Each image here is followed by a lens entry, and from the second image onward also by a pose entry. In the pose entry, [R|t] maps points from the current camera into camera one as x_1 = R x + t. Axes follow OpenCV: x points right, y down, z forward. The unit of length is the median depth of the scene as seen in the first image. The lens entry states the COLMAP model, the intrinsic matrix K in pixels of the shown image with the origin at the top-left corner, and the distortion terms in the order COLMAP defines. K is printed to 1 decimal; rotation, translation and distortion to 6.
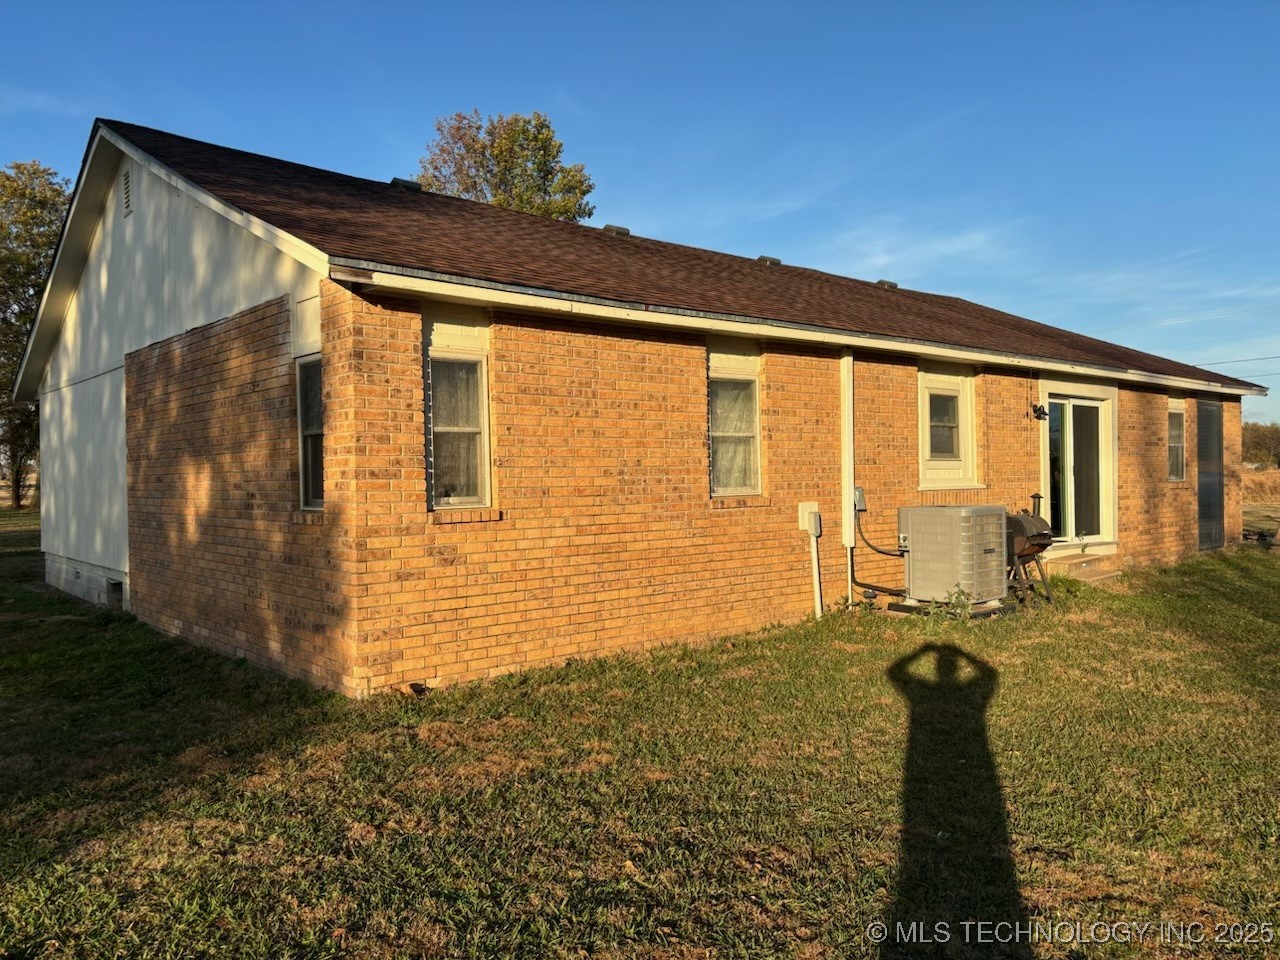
lens RADIAL K [[967.4, 0, 639.6], [0, 967.4, 482.2], [0, 0, 1]] dist [0.058880, -0.047811]
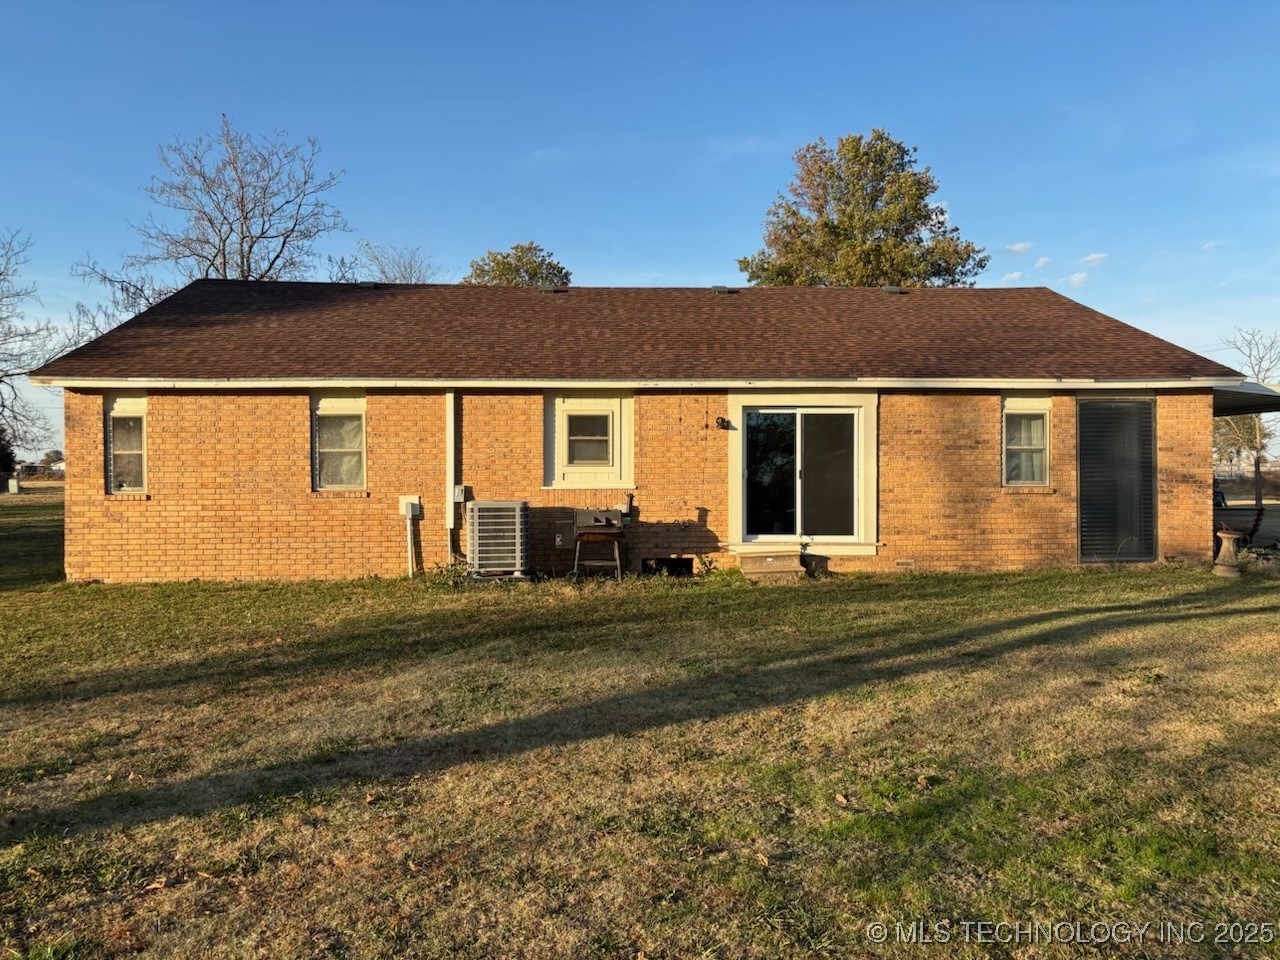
lens RADIAL K [[967.4, 0, 638.1], [0, 967.4, 484.5], [0, 0, 1]] dist [0.058880, -0.047811]
pose [[0.791575, 0.013328, -0.610927, 1.727595], [-0.009077, 0.999908, 0.010053, -0.018639], [0.611005, -0.002412, 0.791623, 0.071731]]
